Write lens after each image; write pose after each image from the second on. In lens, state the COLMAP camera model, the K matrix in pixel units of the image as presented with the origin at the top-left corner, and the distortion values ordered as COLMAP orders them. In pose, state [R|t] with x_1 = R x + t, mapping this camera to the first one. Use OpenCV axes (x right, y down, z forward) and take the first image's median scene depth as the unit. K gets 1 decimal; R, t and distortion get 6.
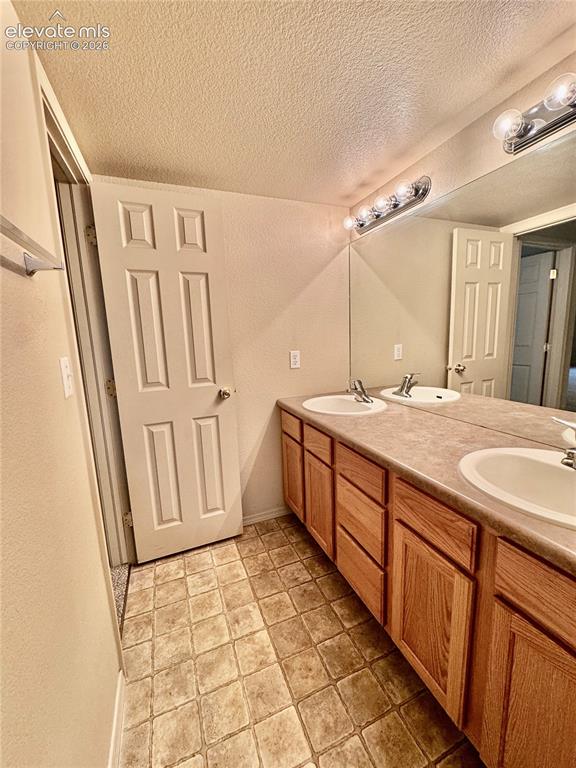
lens RADIAL K [[308.3, 0, 288.0], [0, 308.3, 384.0], [0, 0, 1]] dist [-0.003597, 0.000239]
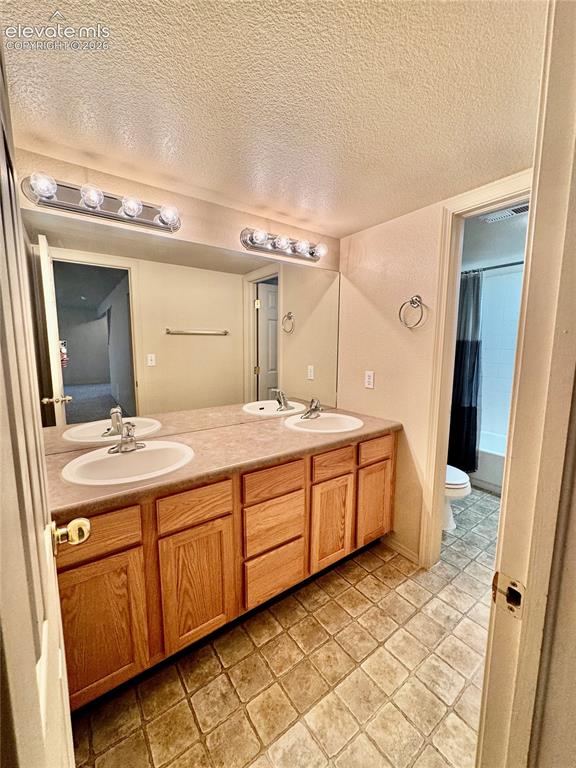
lens RADIAL K [[308.3, 0, 288.0], [0, 308.3, 384.0], [0, 0, 1]] dist [-0.003597, 0.000239]
pose [[-0.238052, -0.093874, 0.966705, -0.840371], [0.164896, 0.976962, 0.135476, -0.212480], [-0.957152, 0.191656, -0.217088, 1.134055]]
